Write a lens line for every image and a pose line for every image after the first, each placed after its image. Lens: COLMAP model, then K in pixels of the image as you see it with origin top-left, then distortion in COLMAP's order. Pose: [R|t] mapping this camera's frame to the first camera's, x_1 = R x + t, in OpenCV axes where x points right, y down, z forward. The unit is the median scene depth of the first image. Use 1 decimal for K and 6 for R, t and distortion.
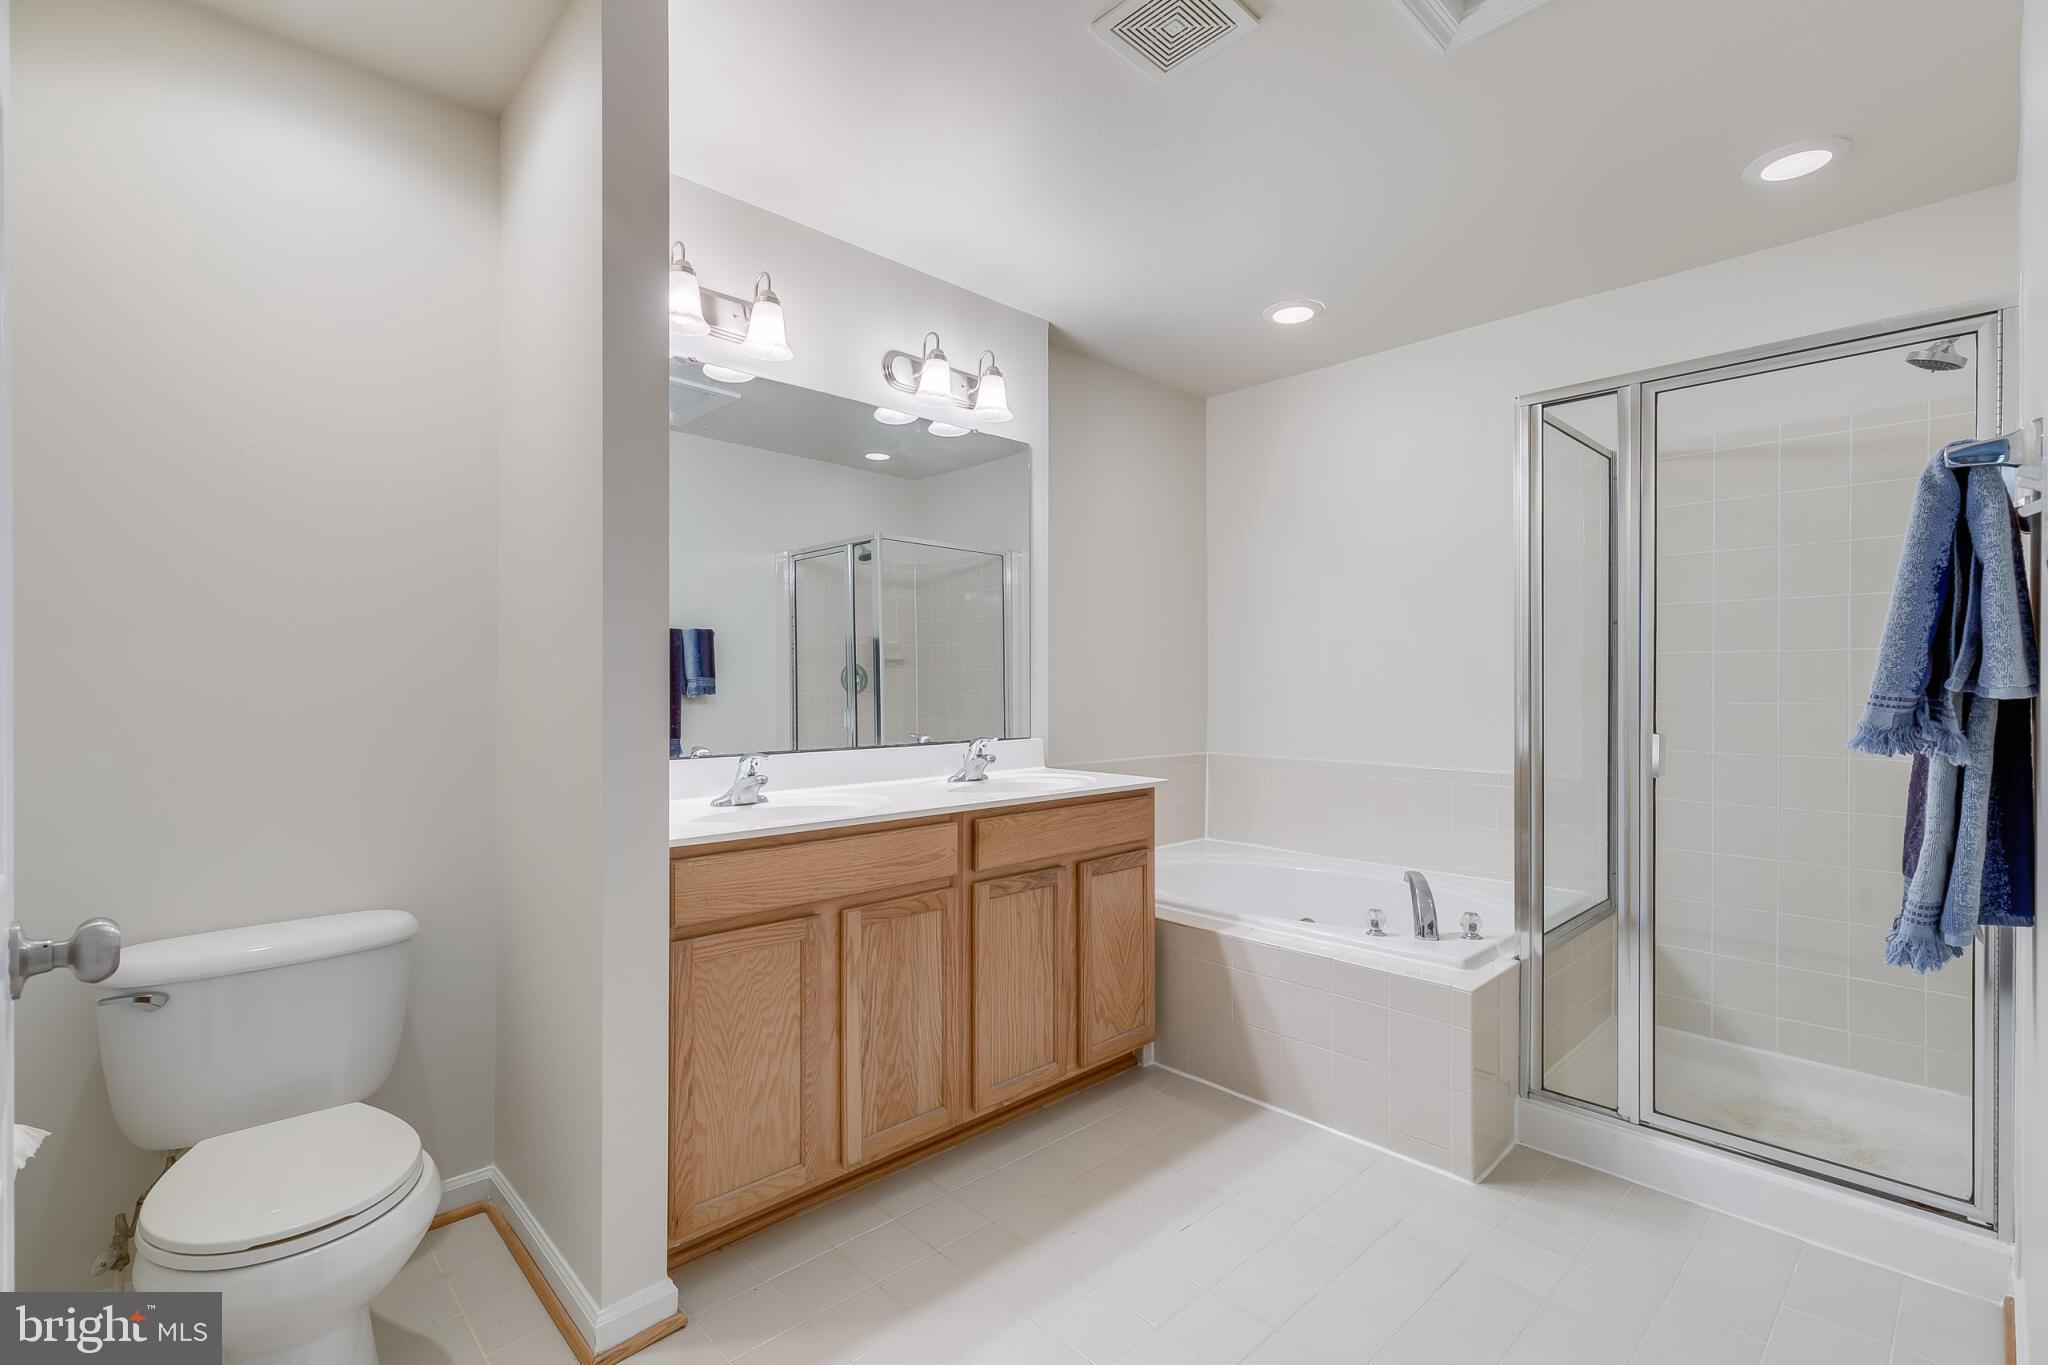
lens RADIAL K [[924.4, 0, 1020.0], [0, 924.4, 688.5], [0, 0, 1]] dist [0.007700, -0.001052]
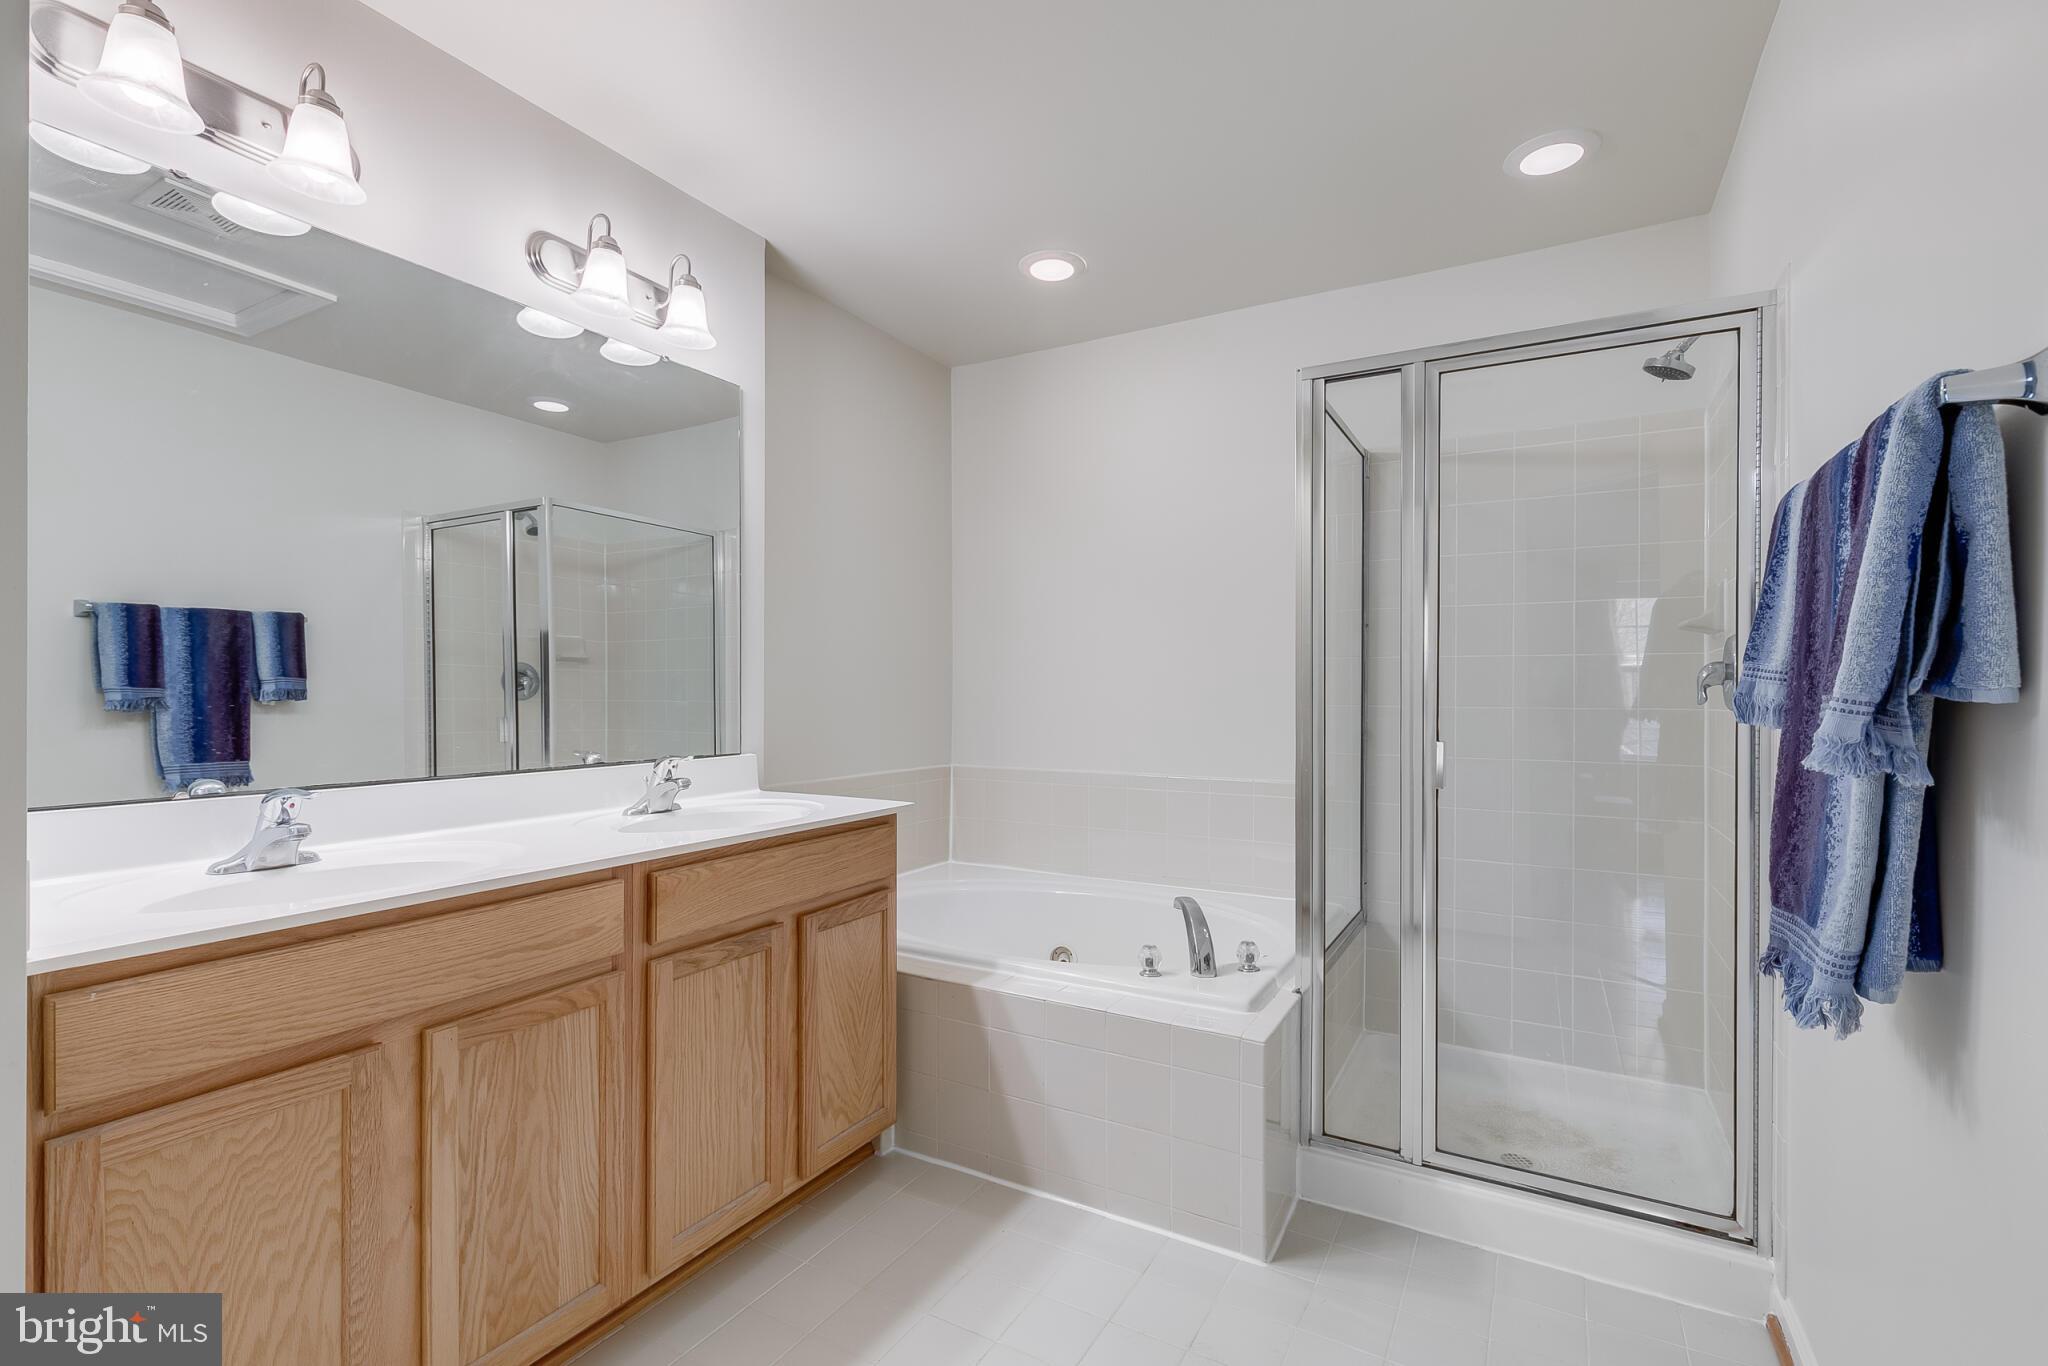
lens RADIAL K [[924.4, 0, 1020.0], [0, 924.4, 689.0], [0, 0, 1]] dist [0.007700, -0.001052]
pose [[0.958596, 0.002738, 0.284757, 0.019238], [-0.001184, 0.999983, -0.005630, 0.002040], [-0.284767, 0.005059, 0.958583, 0.209816]]
